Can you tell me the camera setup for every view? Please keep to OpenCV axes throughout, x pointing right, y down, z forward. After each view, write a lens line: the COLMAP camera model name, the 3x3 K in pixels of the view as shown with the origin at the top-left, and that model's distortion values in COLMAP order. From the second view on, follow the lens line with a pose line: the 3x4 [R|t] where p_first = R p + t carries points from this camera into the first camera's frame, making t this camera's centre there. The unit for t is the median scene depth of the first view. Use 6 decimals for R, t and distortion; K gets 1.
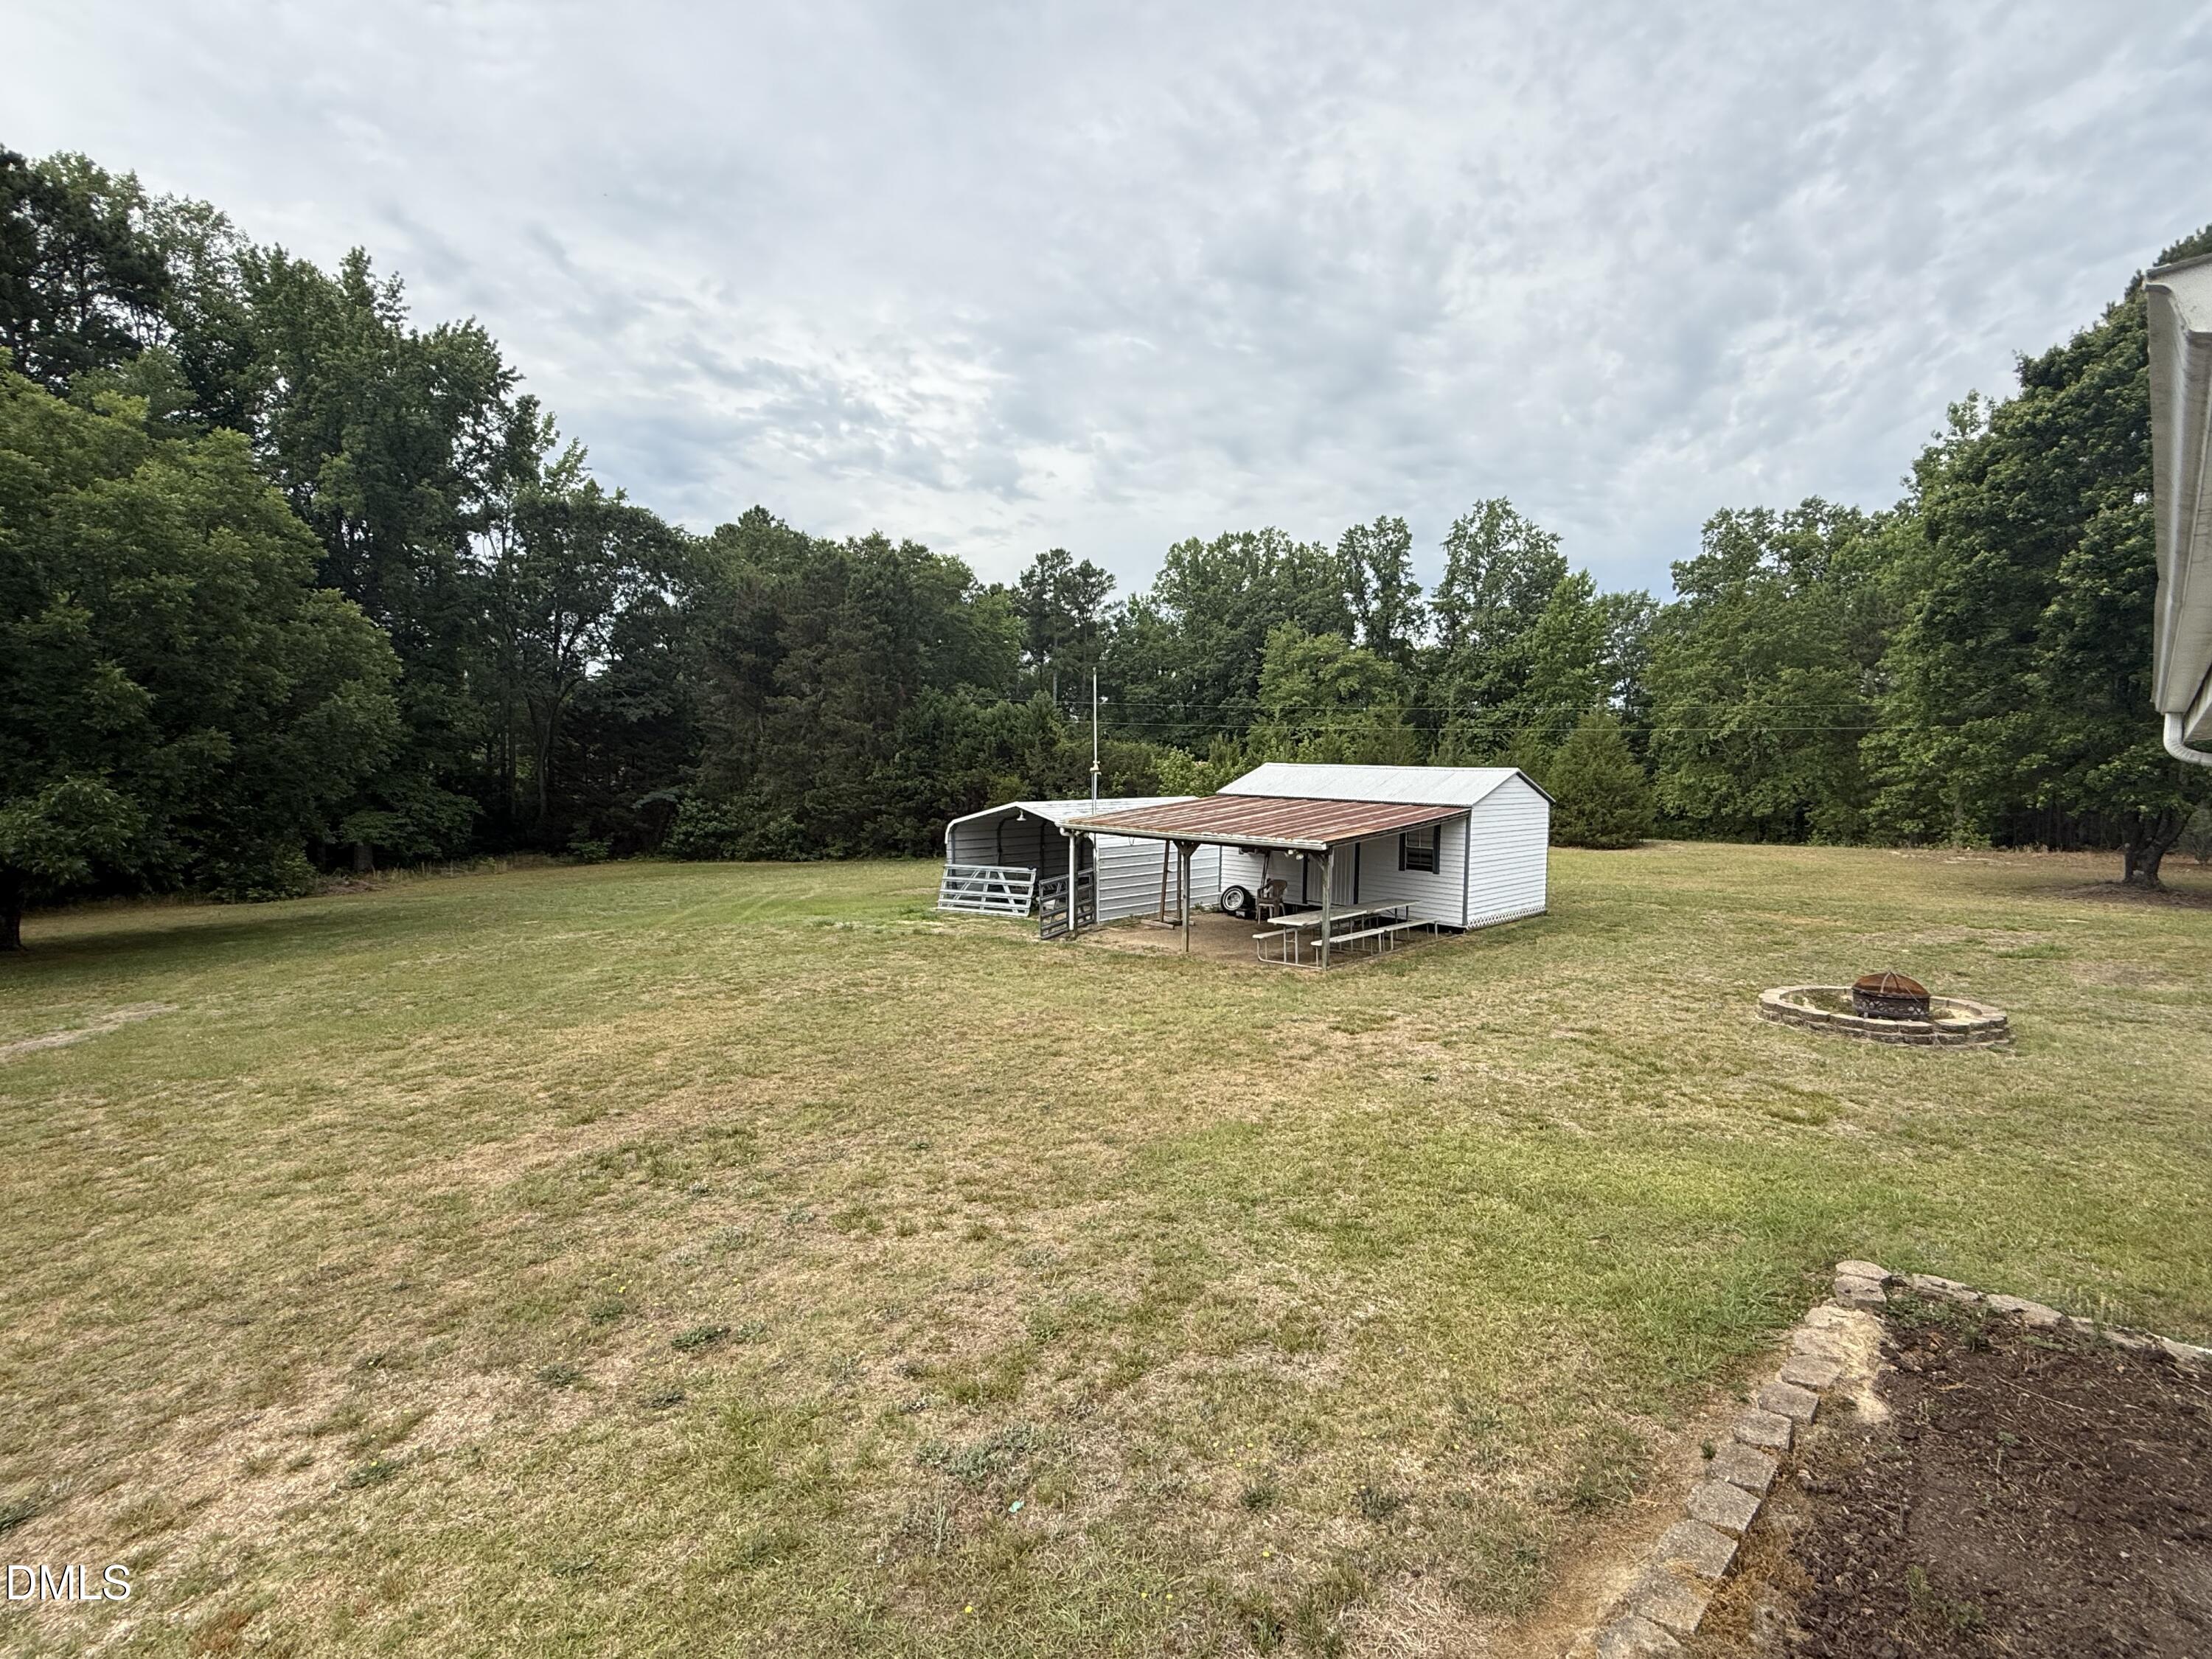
lens RADIAL K [[1040.5, 0, 1106.9], [0, 1040.5, 822.5], [0, 0, 1]] dist [-0.000024, 0.000344]
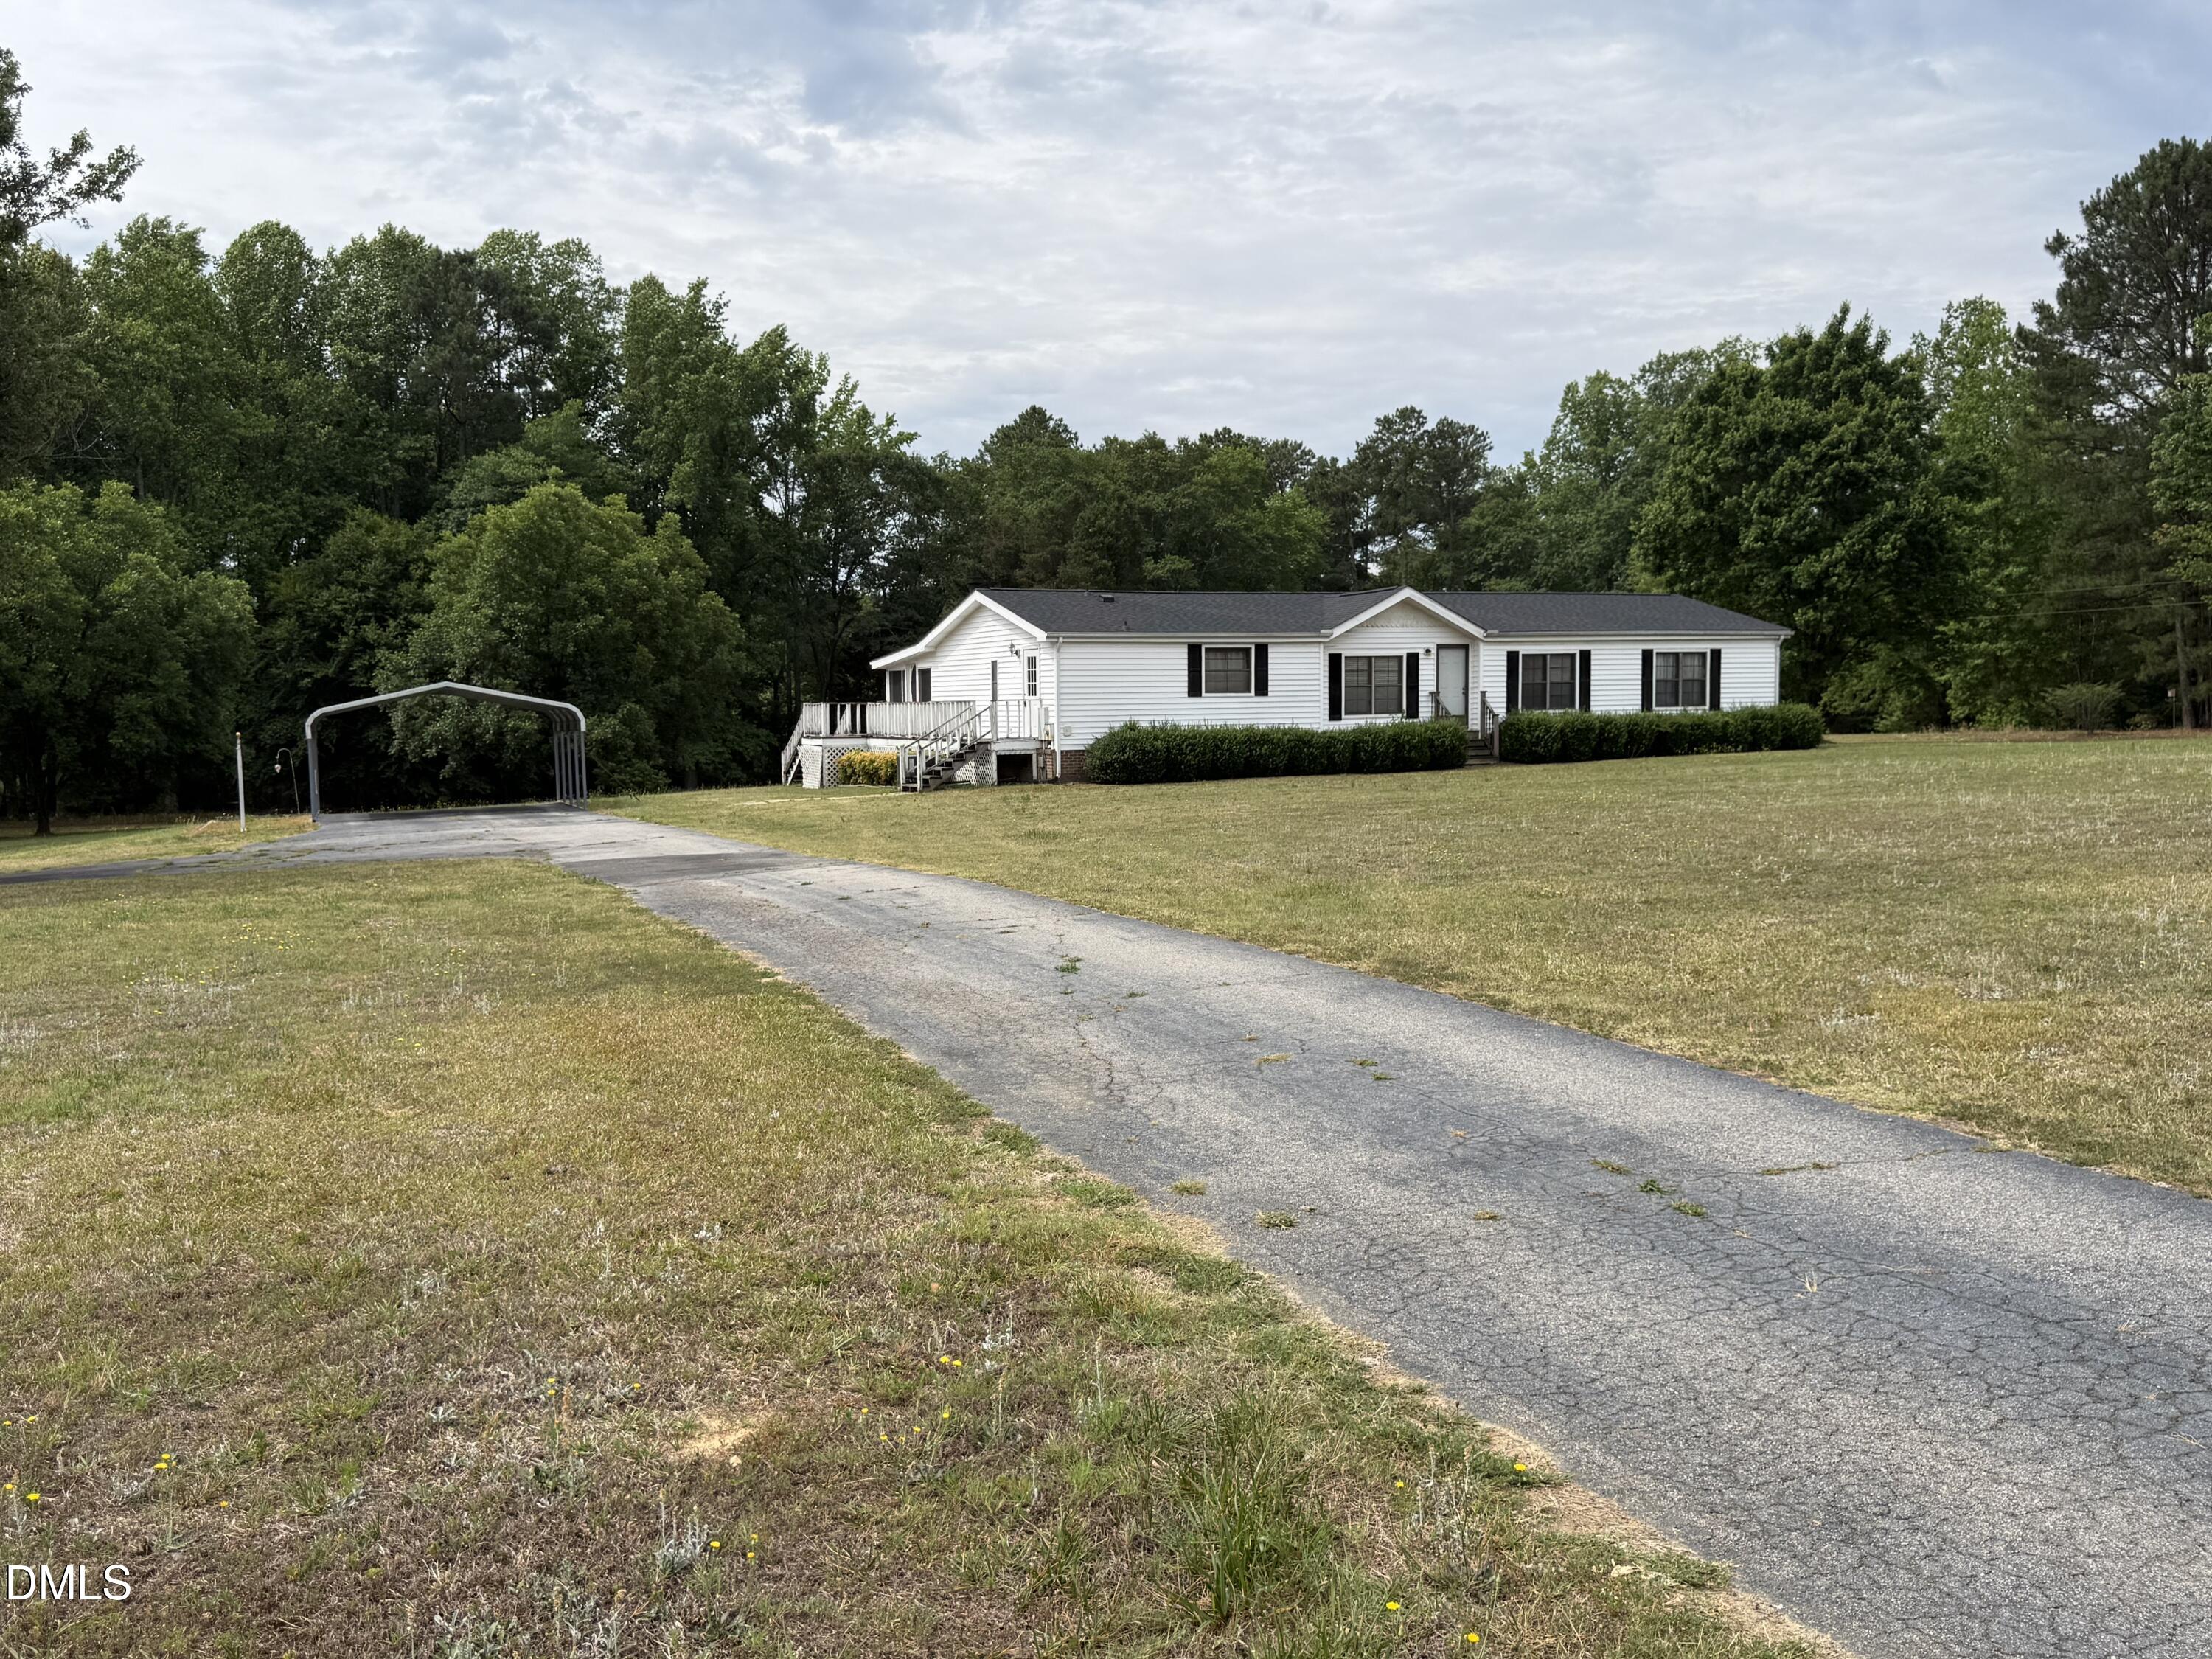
lens RADIAL K [[1932.5, 0, 1113.0], [0, 1932.5, 834.7], [0, 0, 1]] dist [0.089832, 0.000016]
pose [[0.940994, -0.011887, -0.338215, 0.942959], [0.016051, 0.999826, 0.009518, 0.154060], [0.338043, -0.014385, 0.941021, -1.792608]]
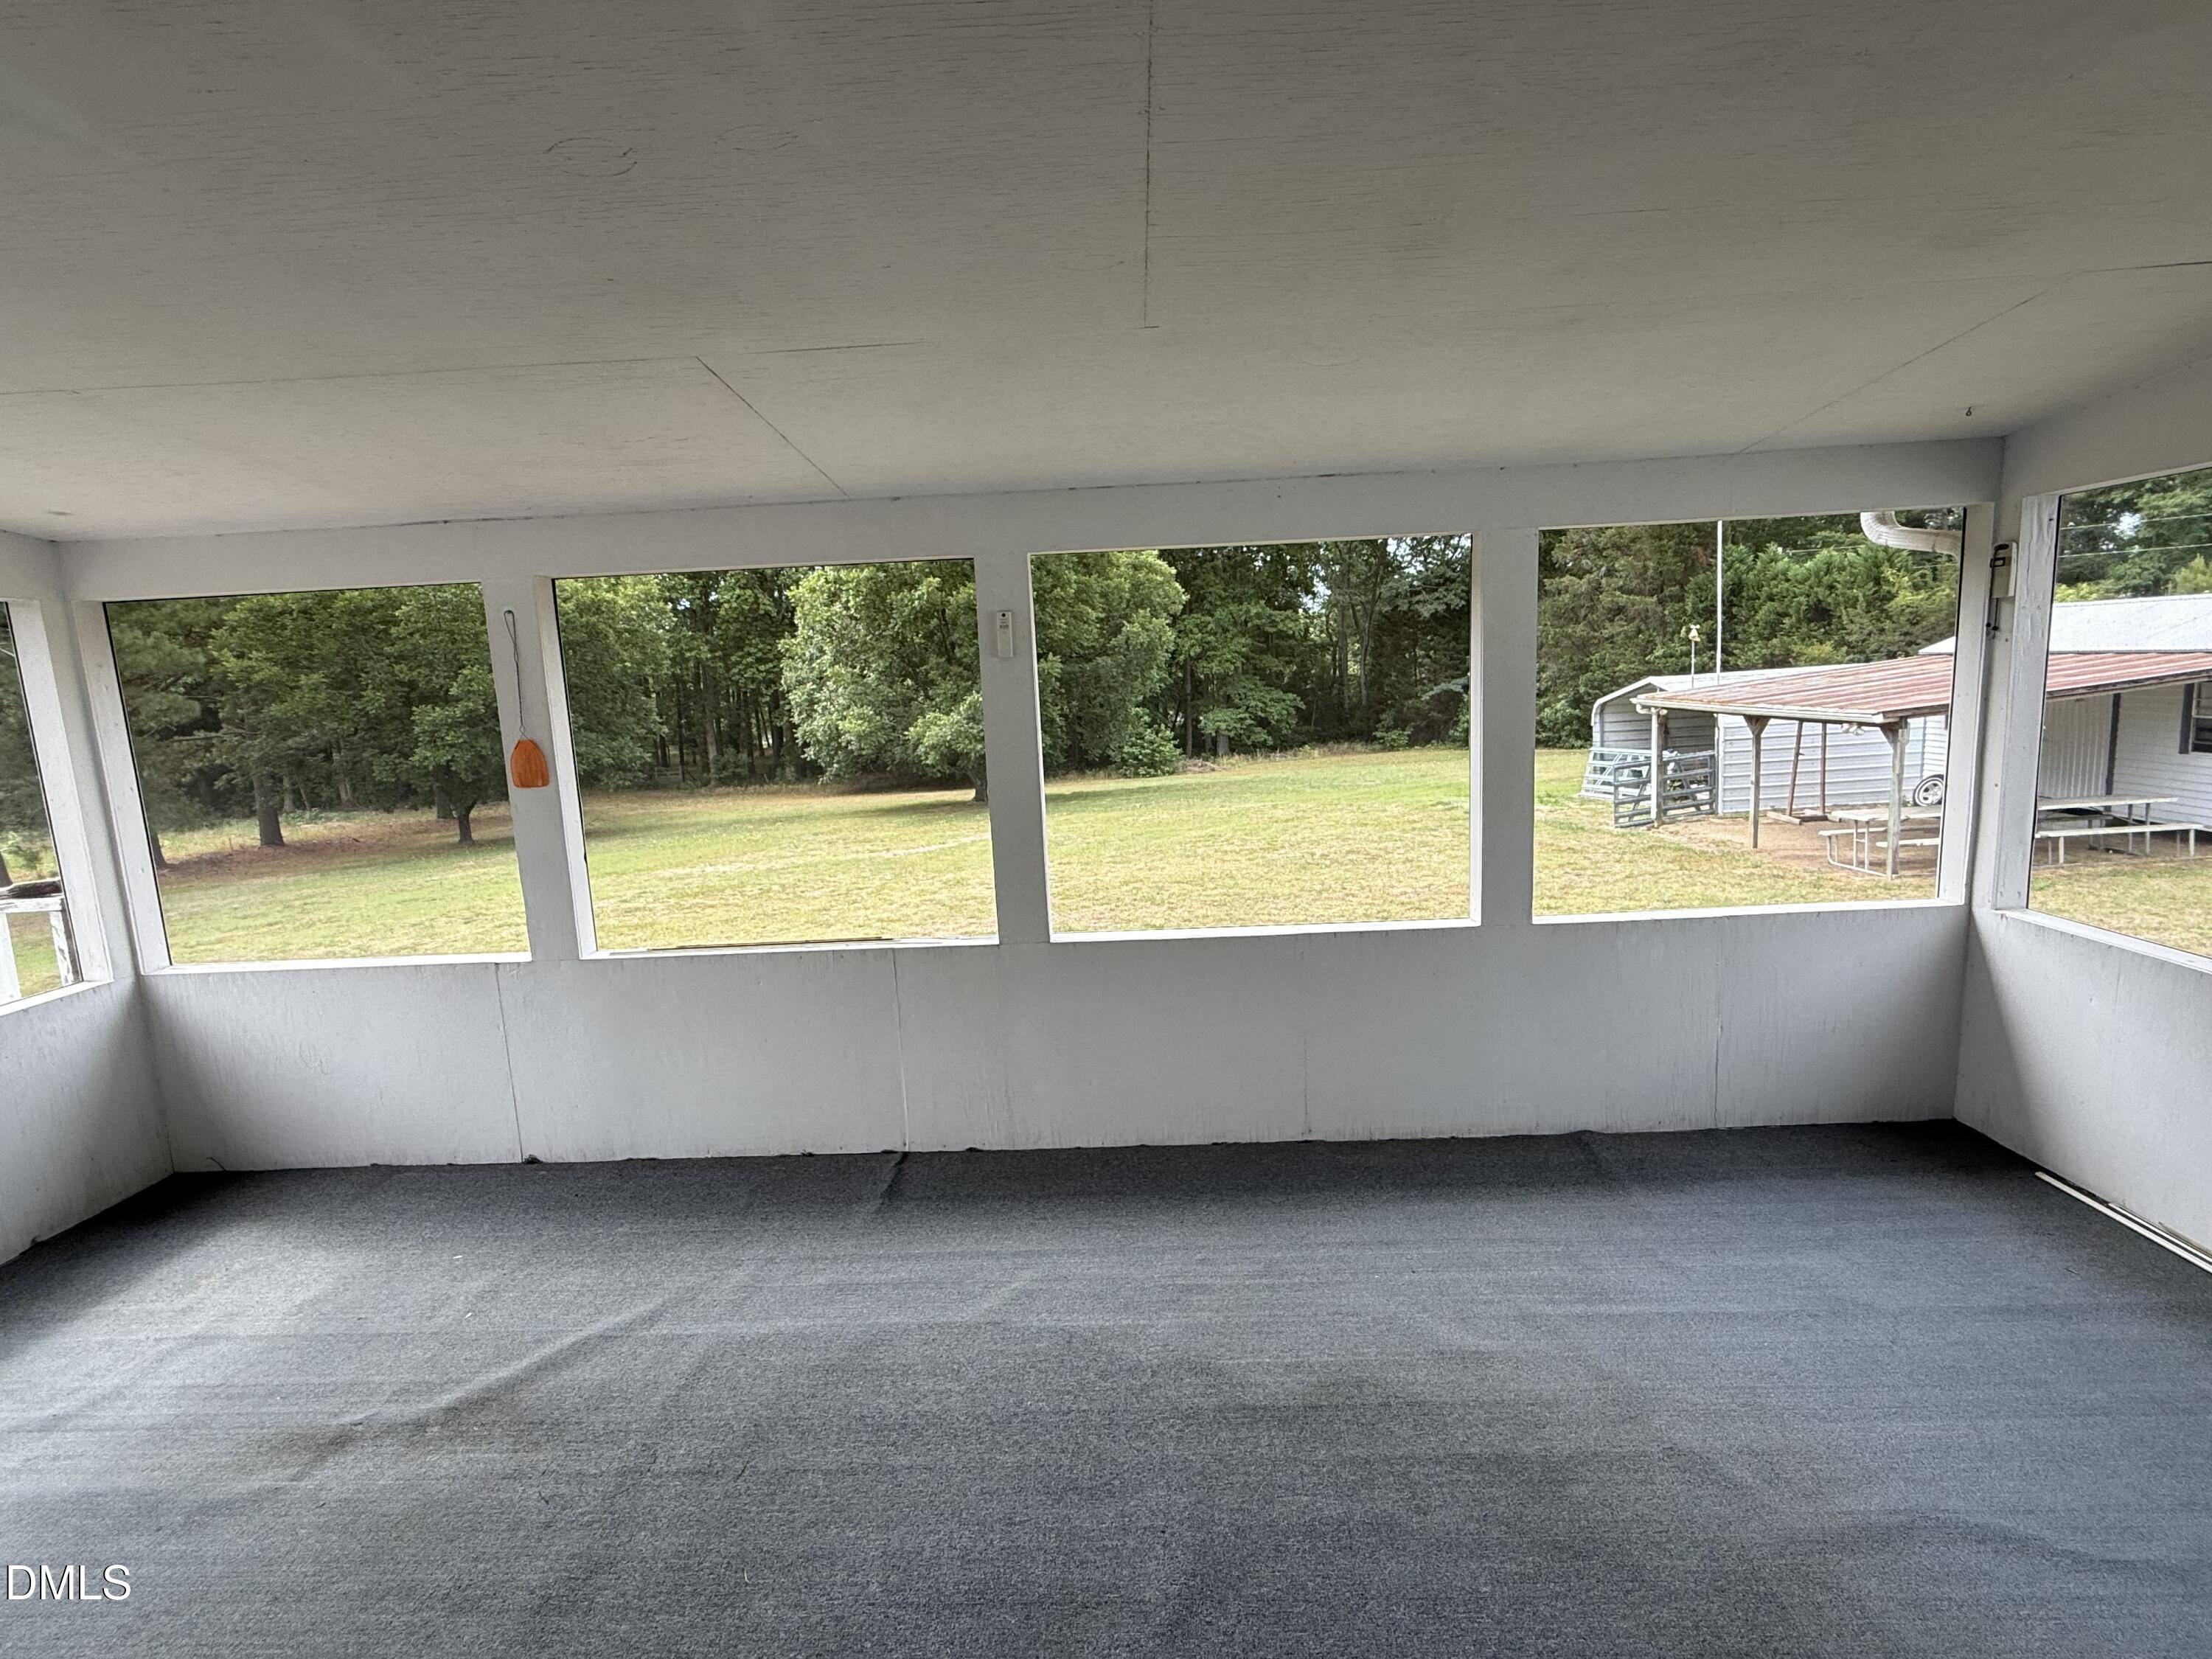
lens RADIAL K [[1040.5, 0, 1108.5], [0, 1040.5, 824.7], [0, 0, 1]] dist [-0.000024, 0.000344]
pose [[0.689090, 0.052913, -0.722741, 0.233987], [0.024673, 0.995039, 0.096373, 0.008432], [0.724256, -0.084242, 0.684366, 0.034279]]
